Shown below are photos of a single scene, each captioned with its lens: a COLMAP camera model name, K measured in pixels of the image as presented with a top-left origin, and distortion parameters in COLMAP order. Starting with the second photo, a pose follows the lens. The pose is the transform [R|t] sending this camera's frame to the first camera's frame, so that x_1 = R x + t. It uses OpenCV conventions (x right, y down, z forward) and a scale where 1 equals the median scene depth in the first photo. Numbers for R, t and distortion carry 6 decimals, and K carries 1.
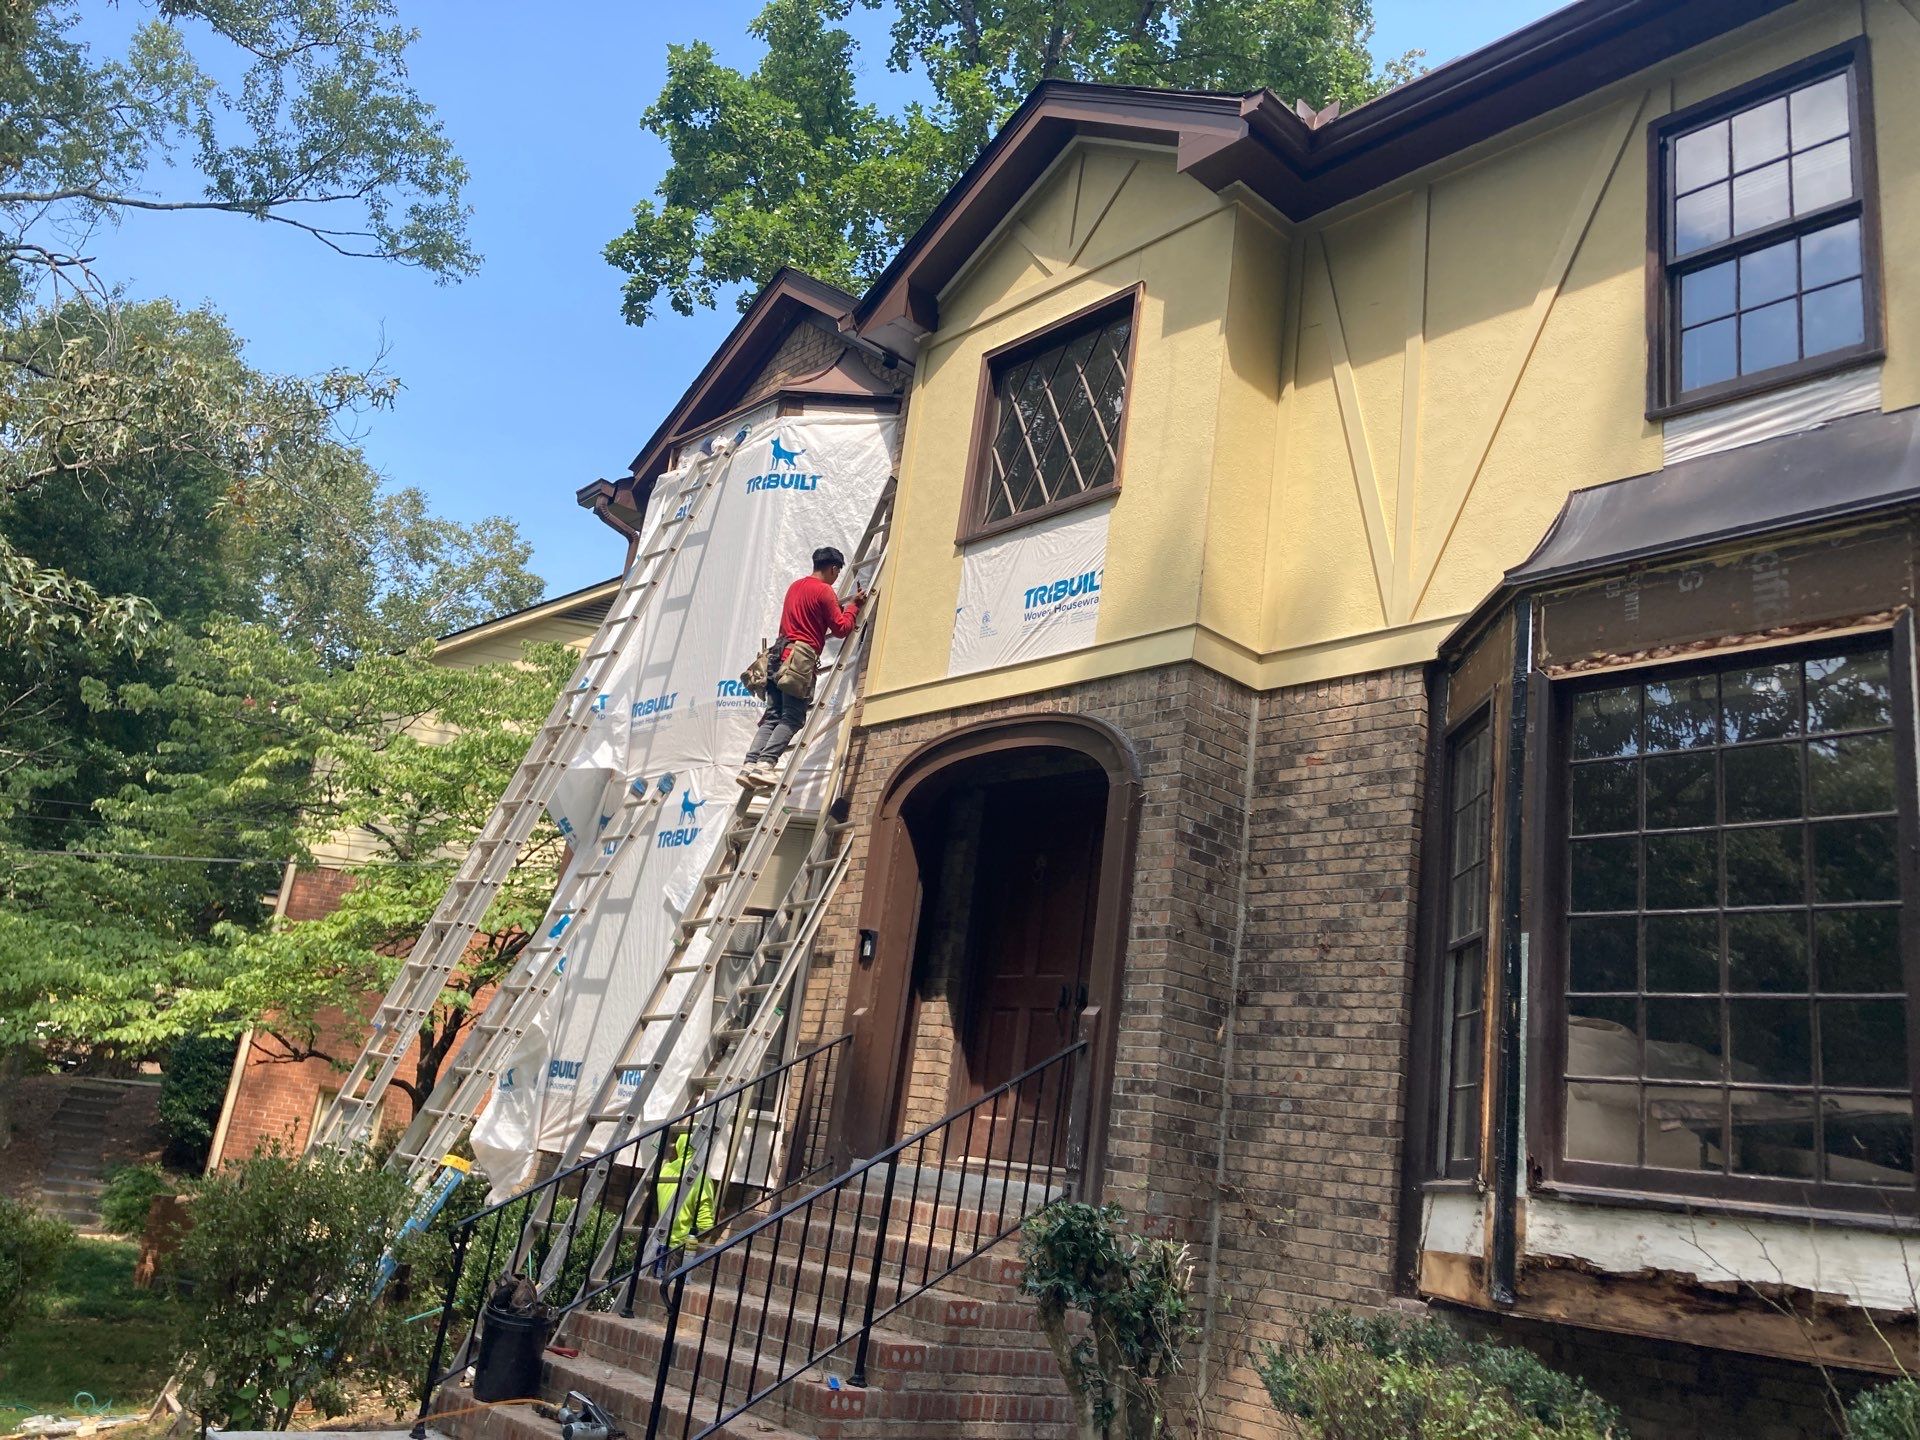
lens RADIAL K [[1569.4, 0, 937.4], [0, 1569.4, 691.6], [0, 0, 1]] dist [0.044188, -0.063940]
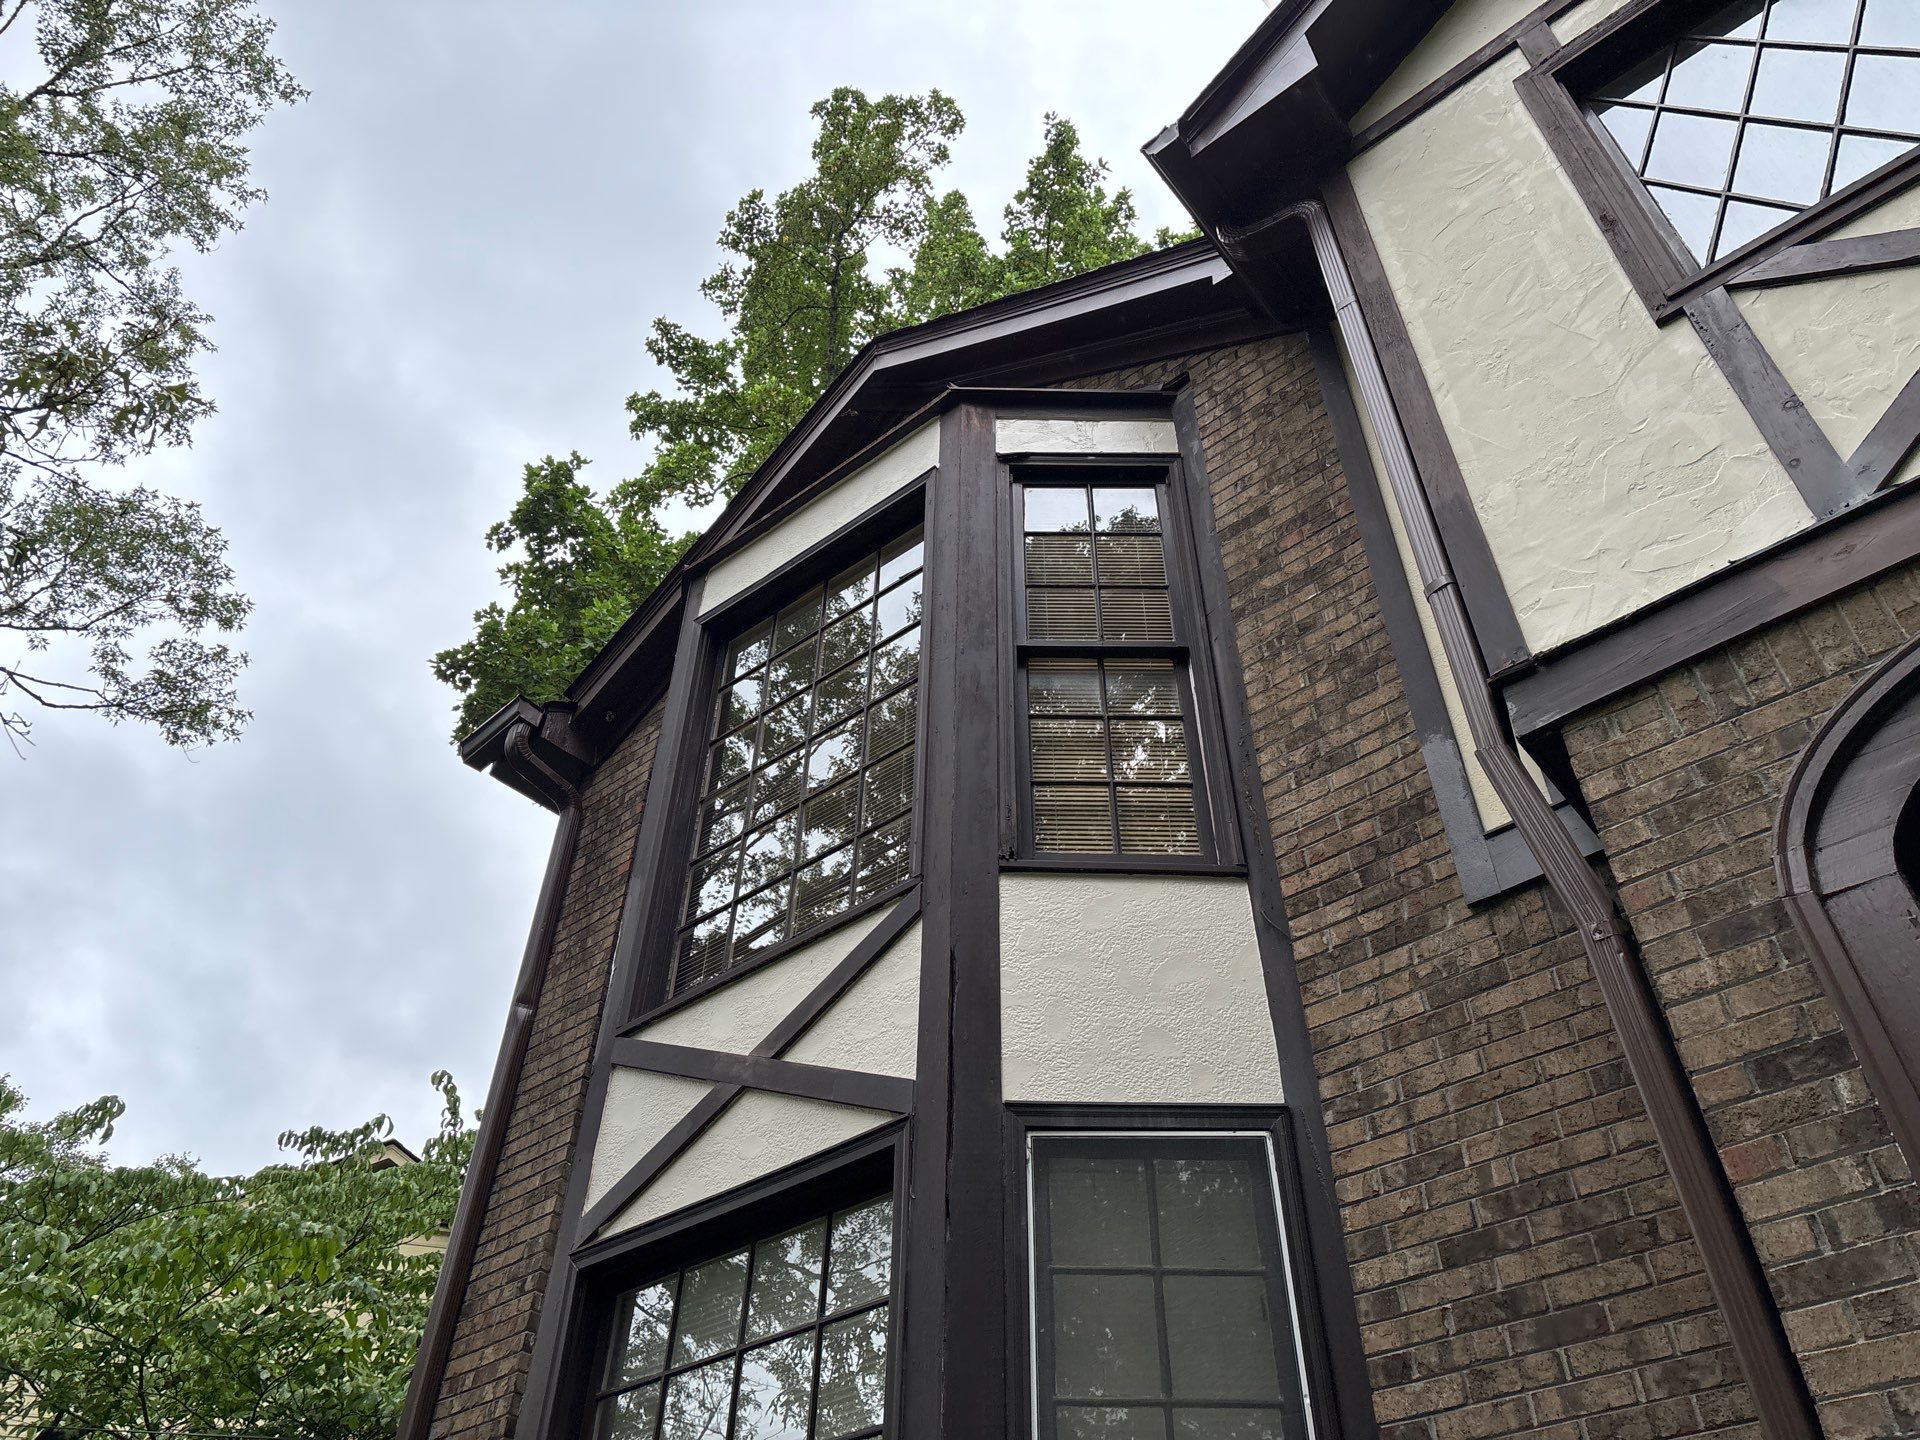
lens RADIAL K [[1441.2, 0, 985.4], [0, 1441.2, 717.3], [0, 0, 1]] dist [0.056334, -0.056891]
pose [[0.974333, 0.017916, 0.224398, -0.312003], [0.079550, 0.905110, -0.417670, 0.189409], [-0.210588, 0.424800, 0.880453, 0.953059]]
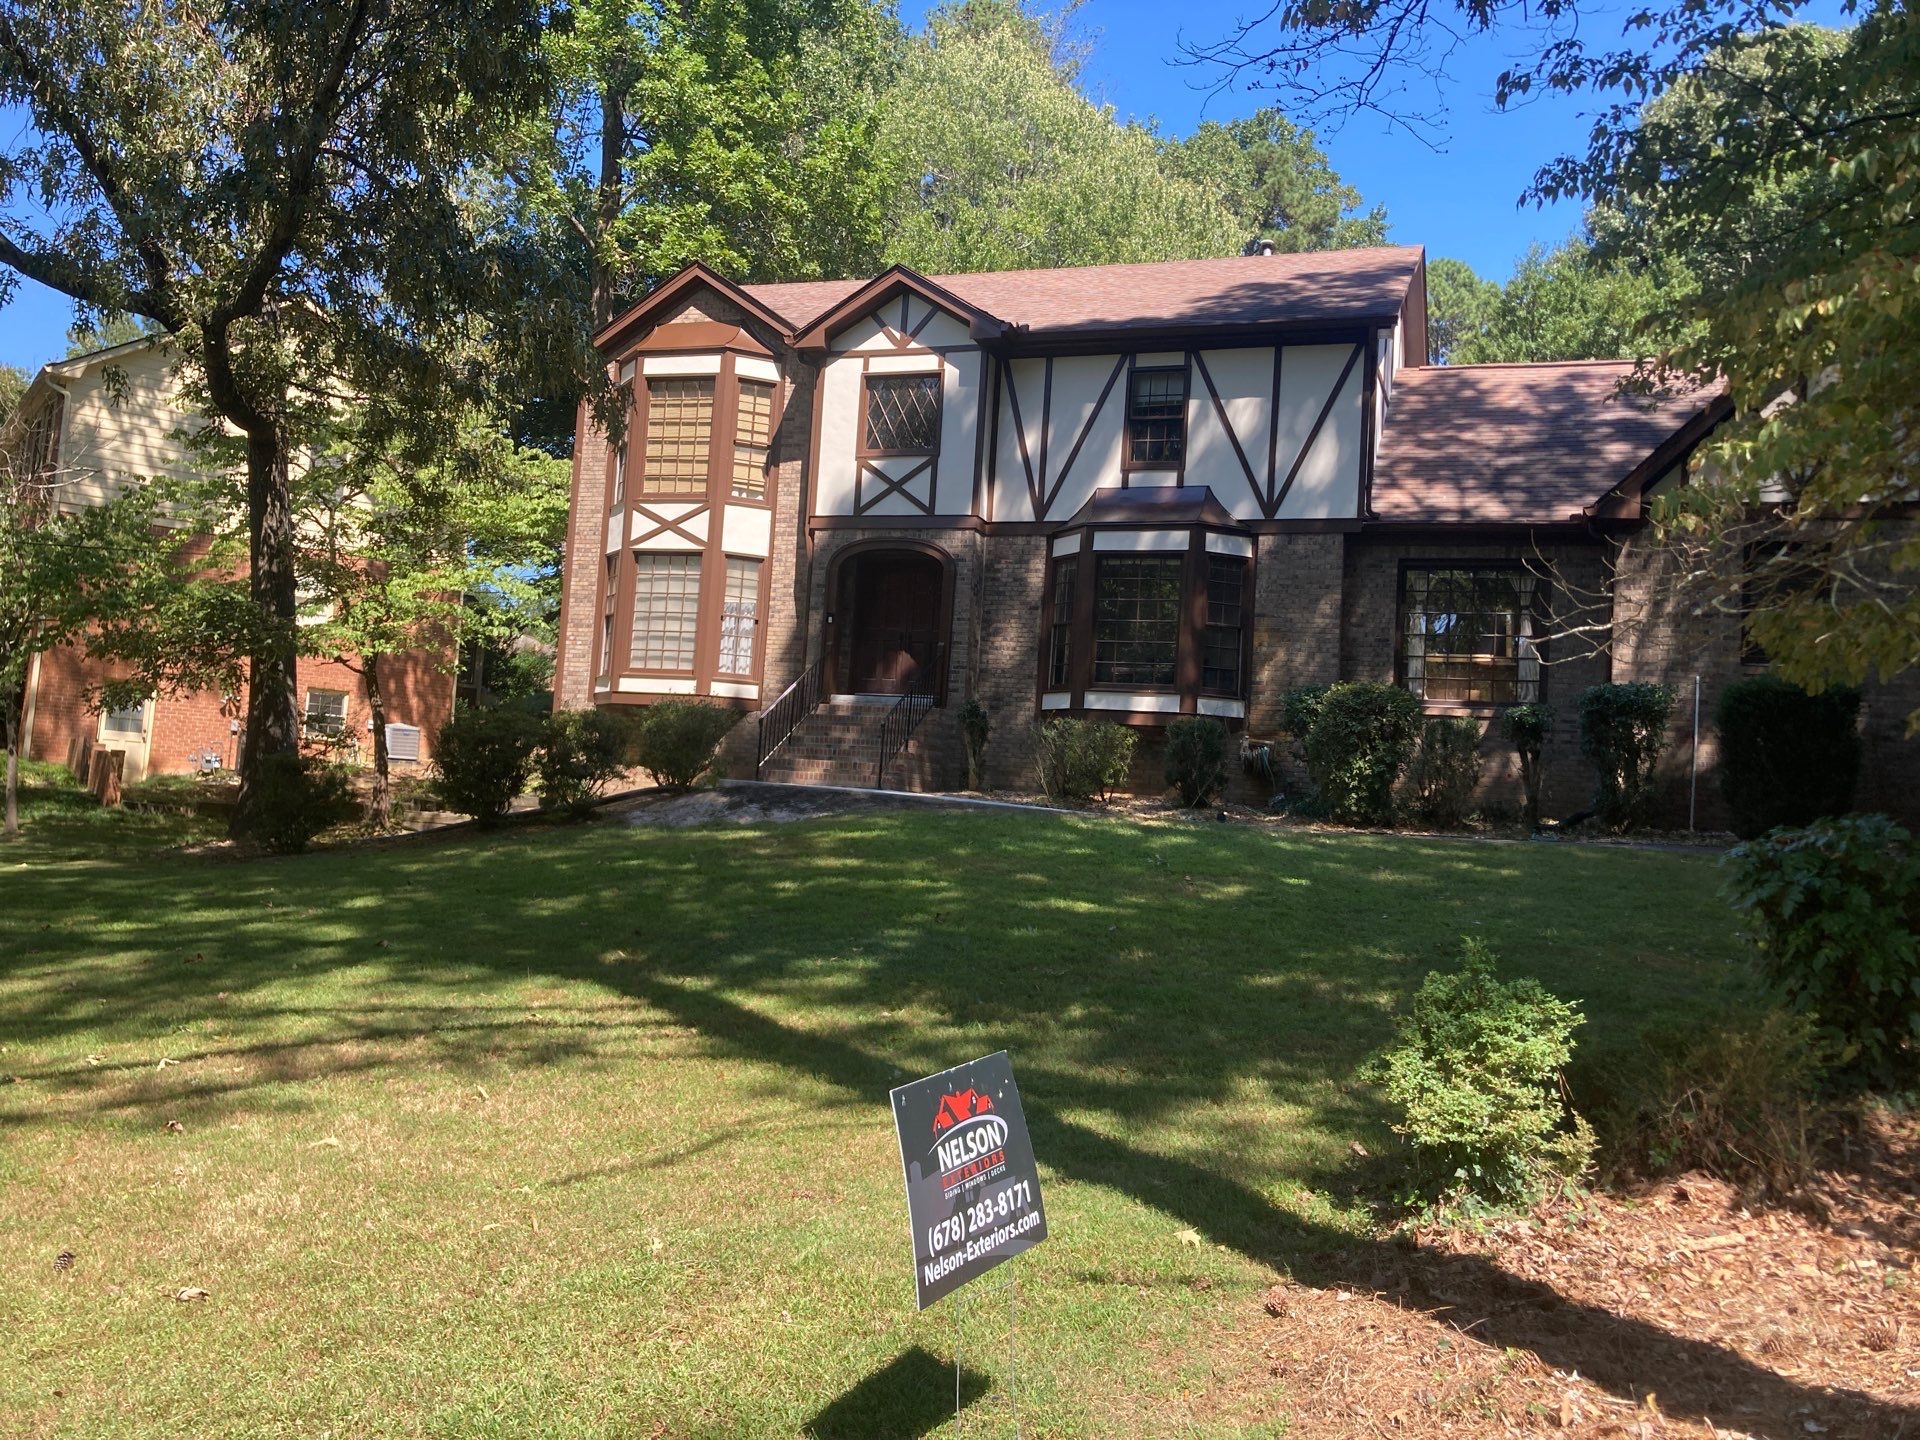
lens RADIAL K [[1569.4, 0, 960.8], [0, 1569.4, 714.5], [0, 0, 1]] dist [0.044188, -0.063940]
pose [[0.865803, -0.043378, 0.498502, -1.402302], [-0.098138, 0.962167, 0.254172, -0.444952], [-0.490668, -0.268984, 0.828790, -1.591981]]
